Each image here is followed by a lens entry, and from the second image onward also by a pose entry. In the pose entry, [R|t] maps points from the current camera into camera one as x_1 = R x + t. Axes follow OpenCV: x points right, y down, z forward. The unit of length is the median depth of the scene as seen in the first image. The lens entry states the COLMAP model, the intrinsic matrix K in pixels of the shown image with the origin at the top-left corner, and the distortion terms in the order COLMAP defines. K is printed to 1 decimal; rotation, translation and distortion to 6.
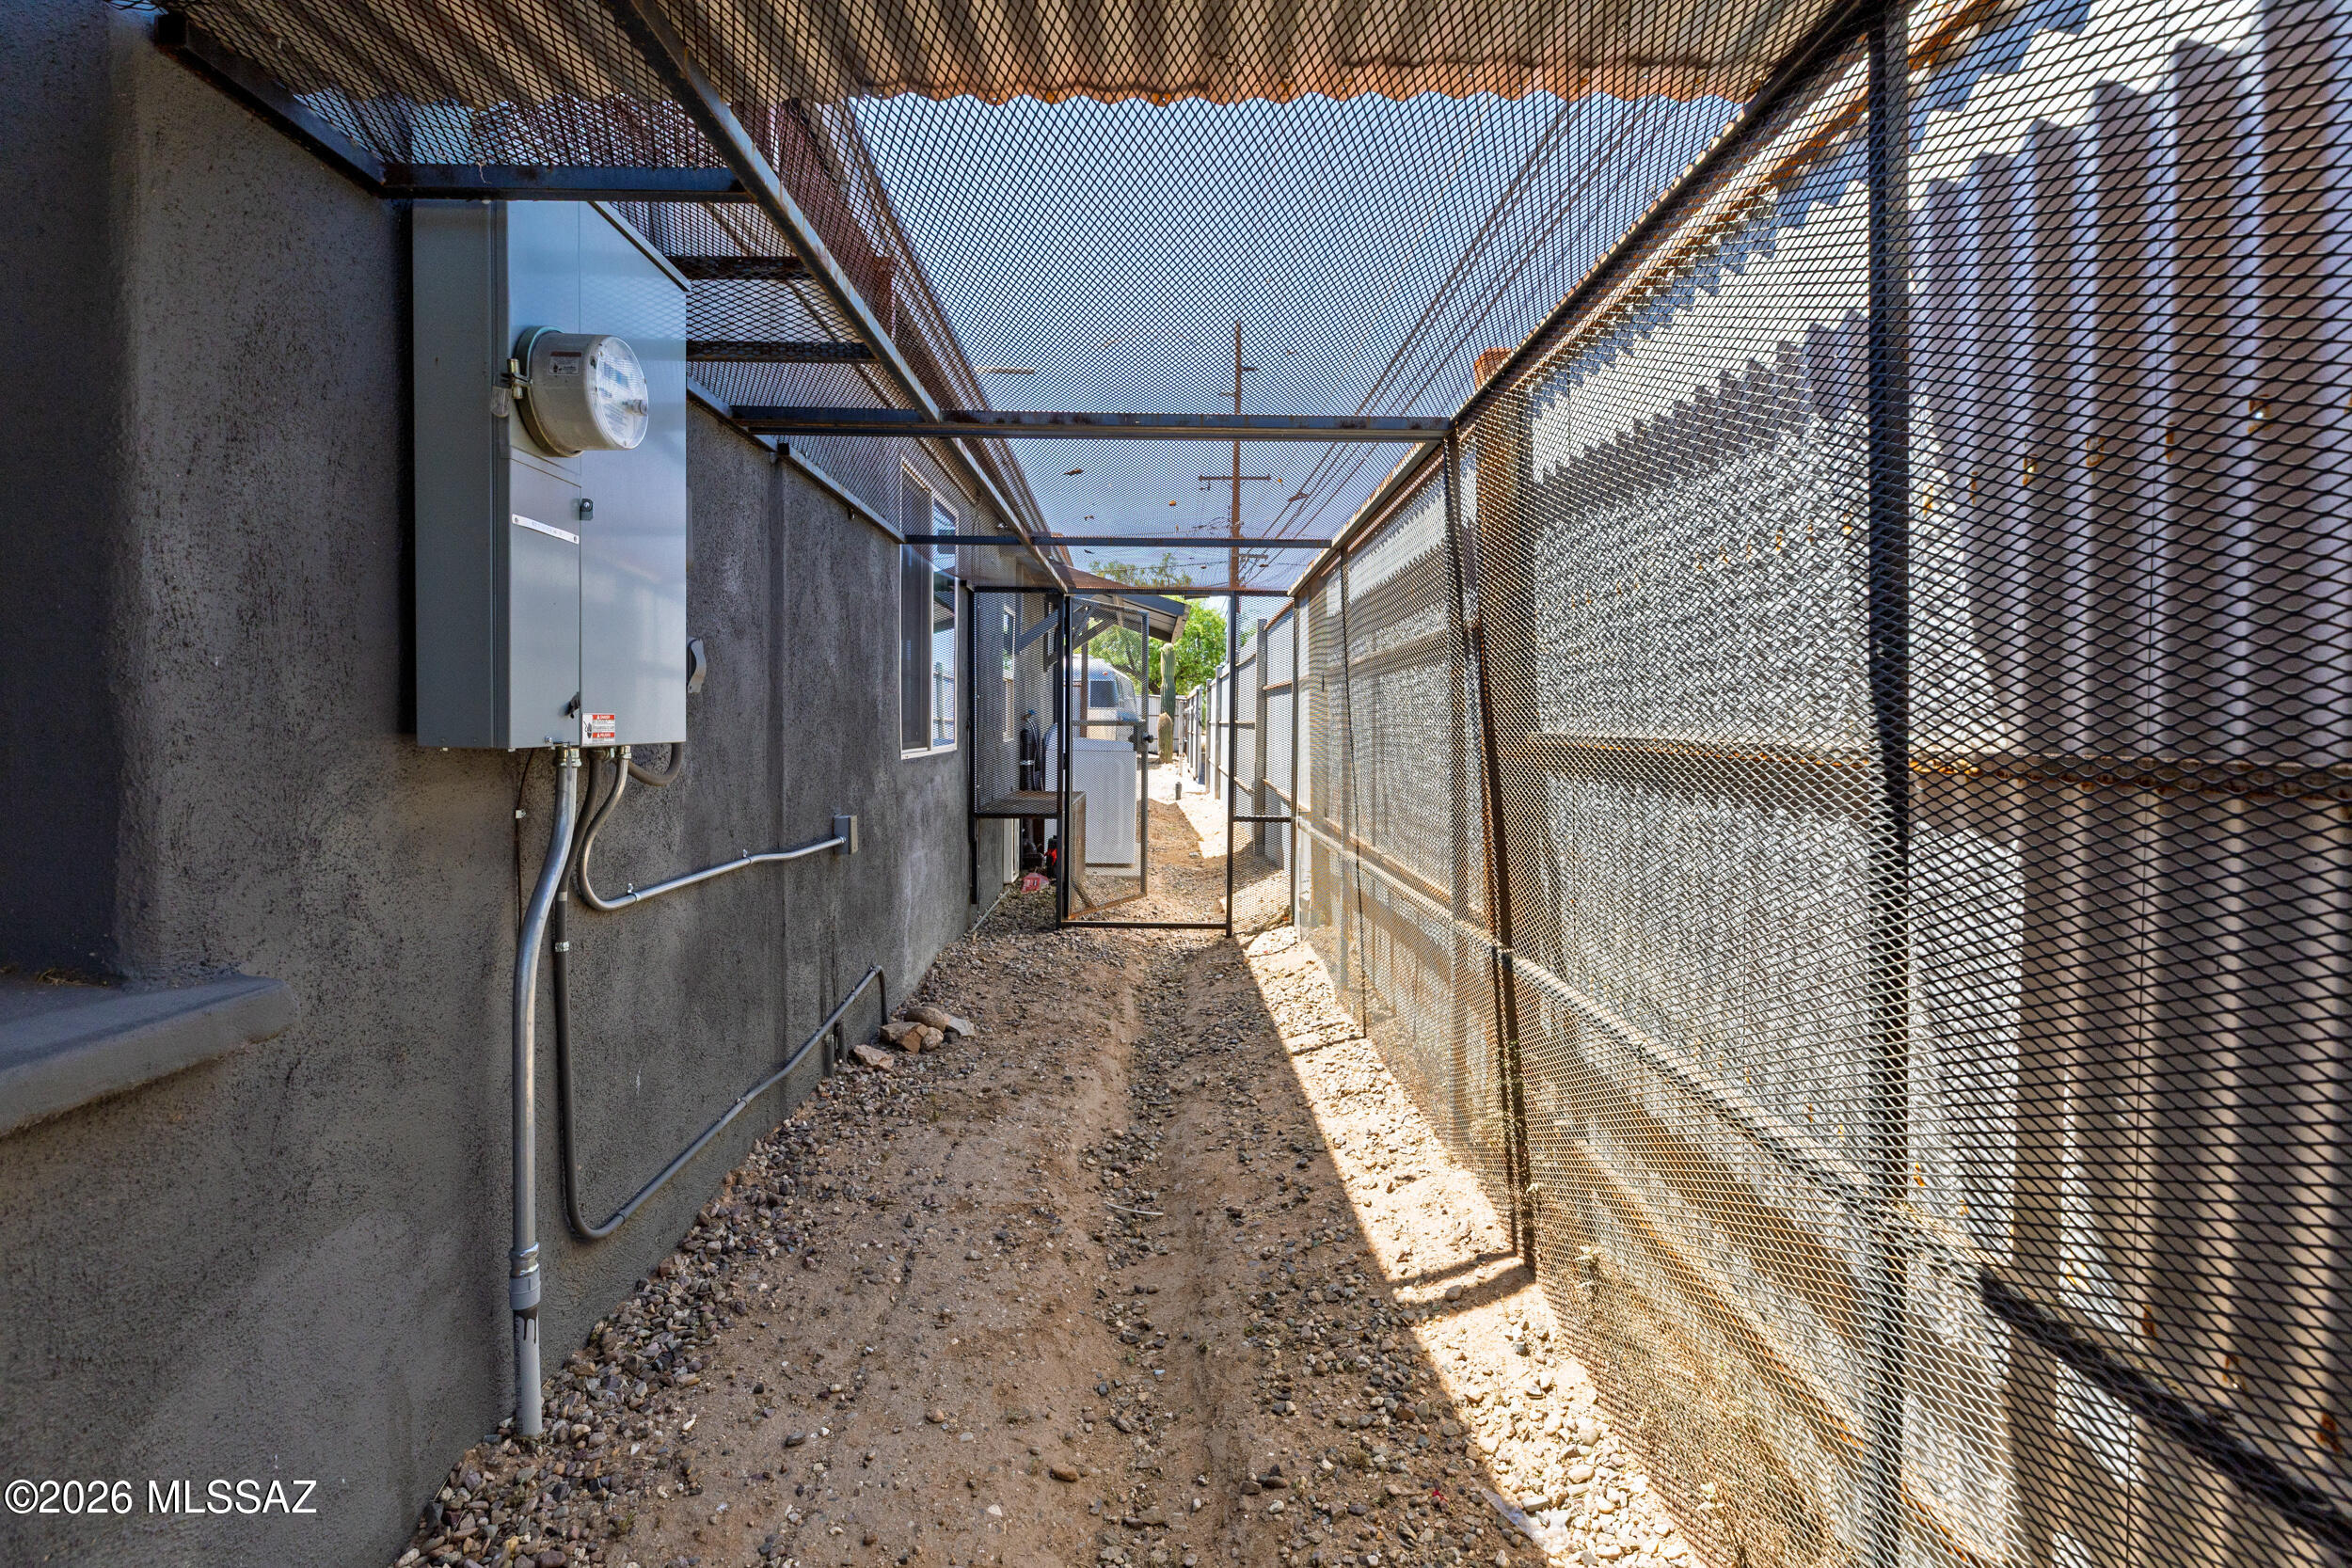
lens RADIAL K [[1089.3, 0, 1179.9], [0, 1089.3, 774.2], [0, 0, 1]] dist [0.015621, -0.000049]
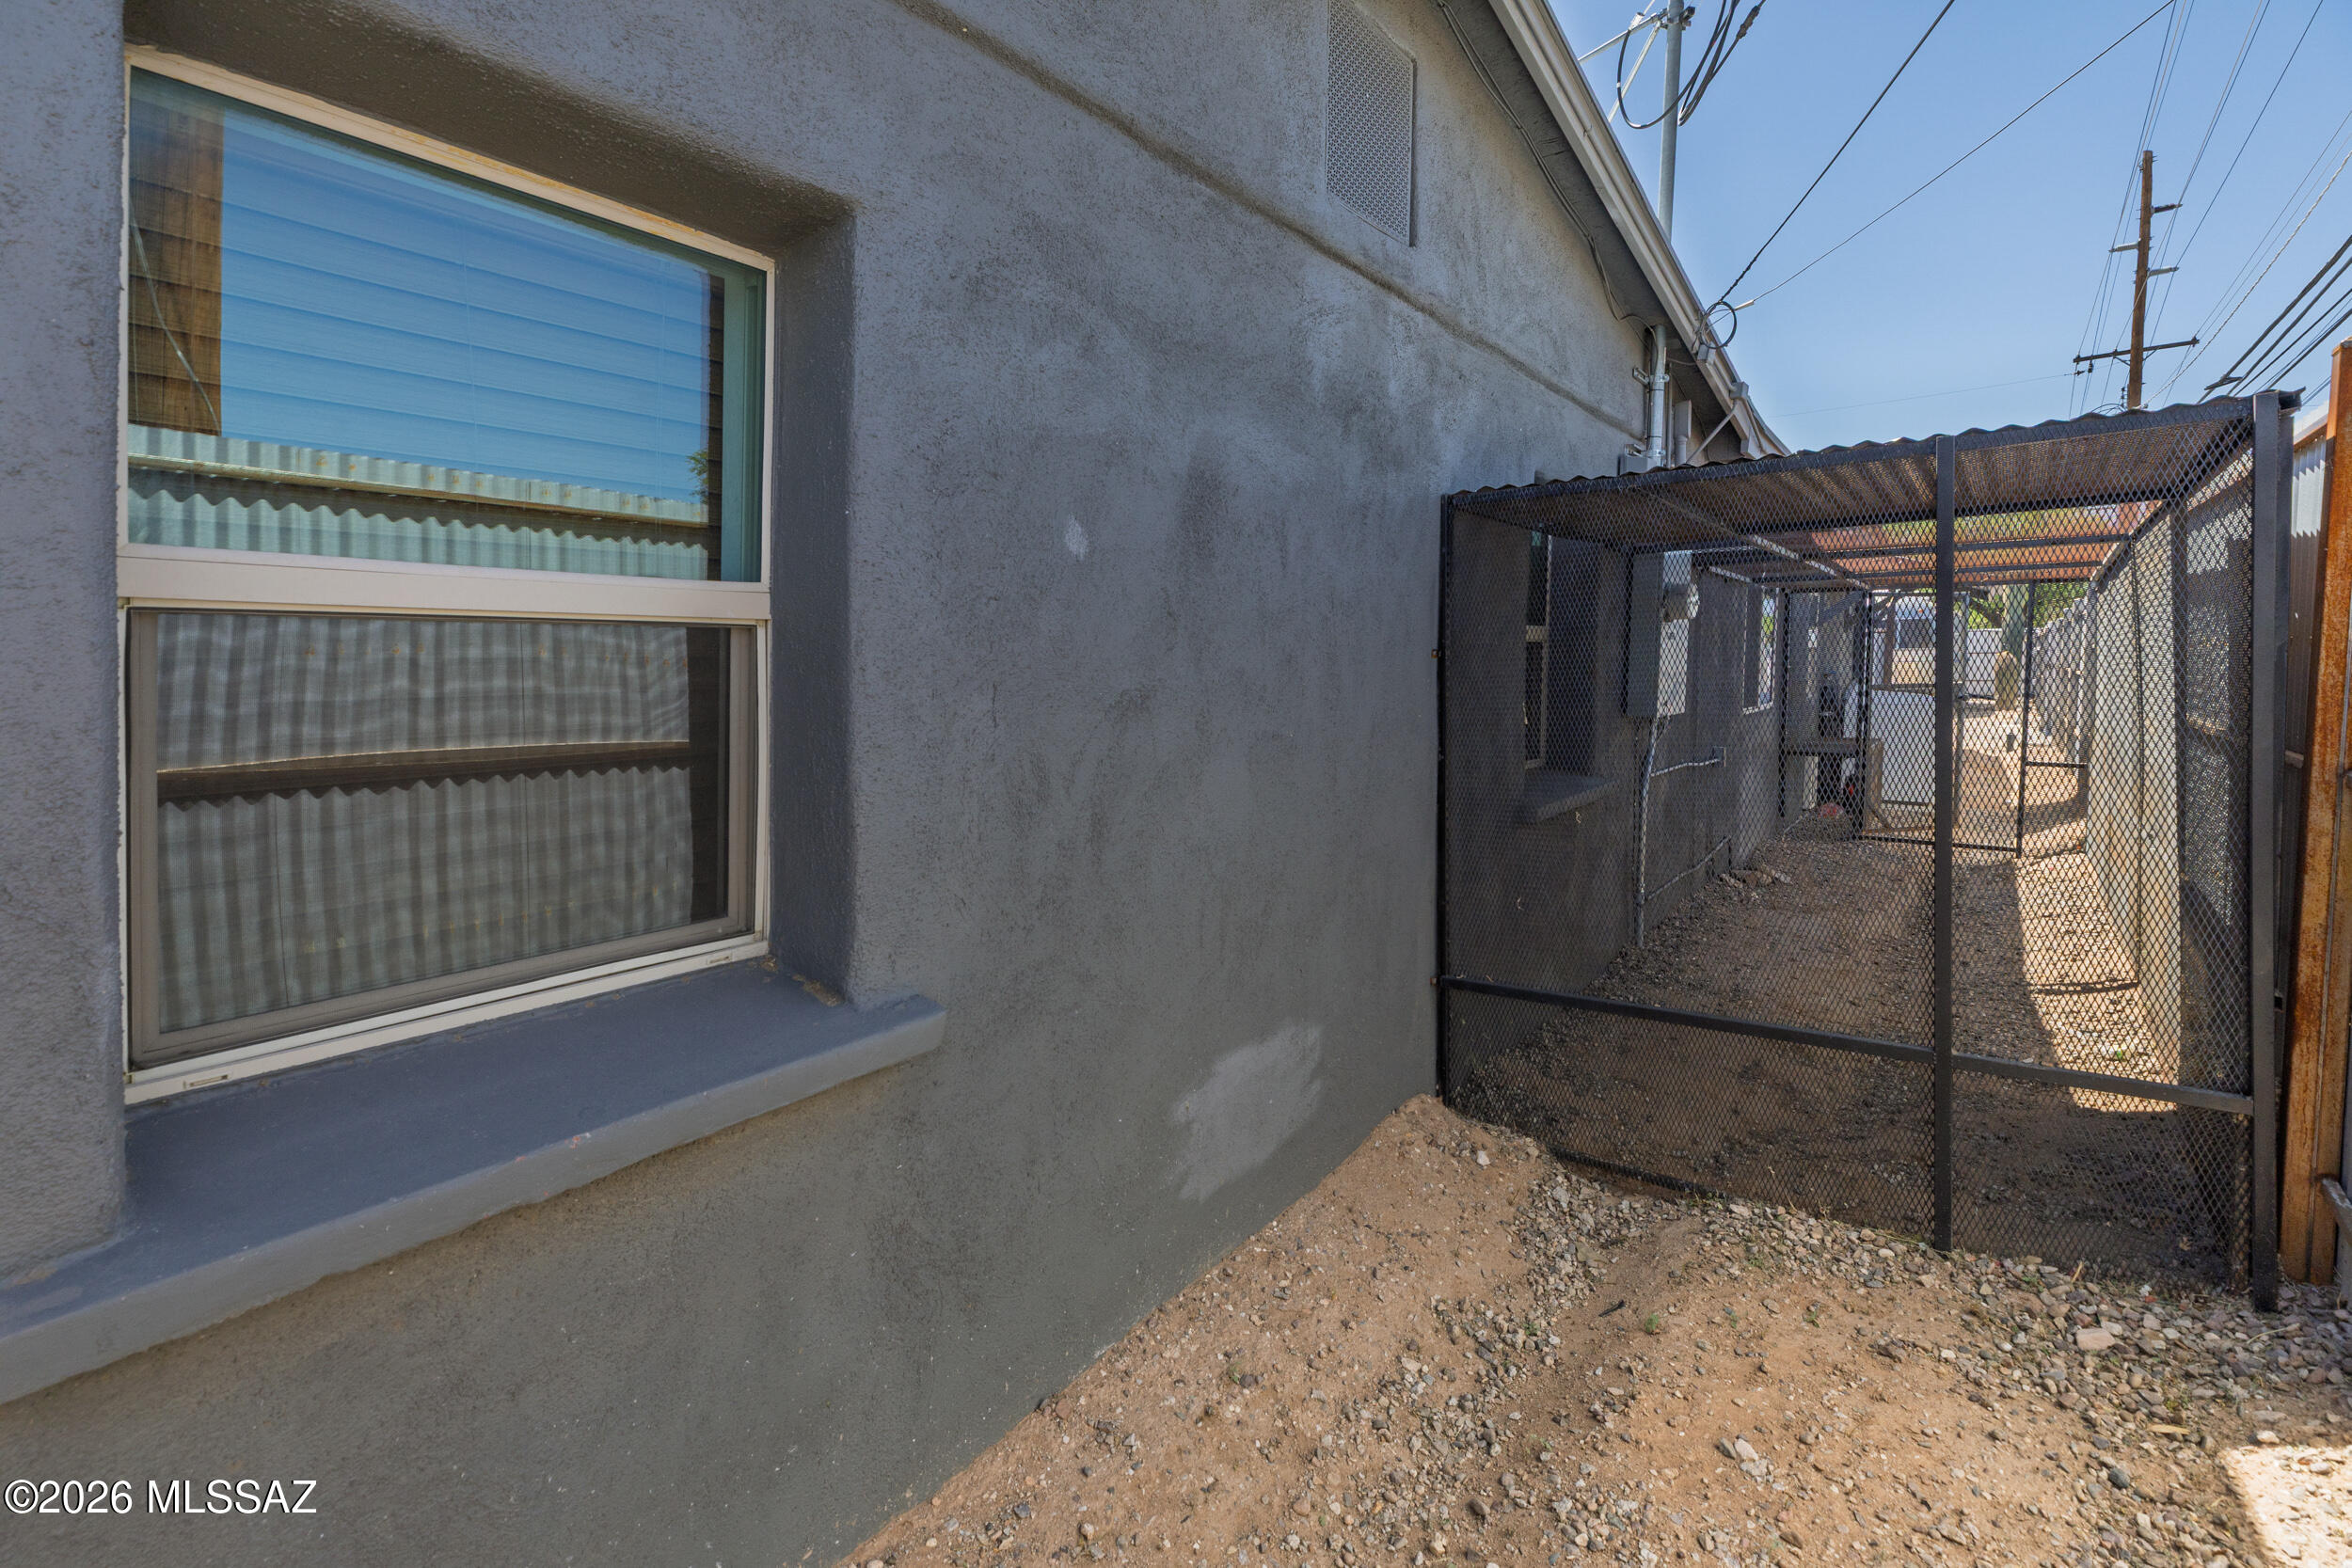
lens RADIAL K [[1089.3, 0, 1179.9], [0, 1089.3, 774.2], [0, 0, 1]] dist [0.015621, -0.000049]
pose [[0.789062, 0.037307, -0.613180, 0.054458], [-0.006889, 0.998629, 0.051893, -0.002440], [0.614275, -0.036723, 0.788237, -0.529696]]
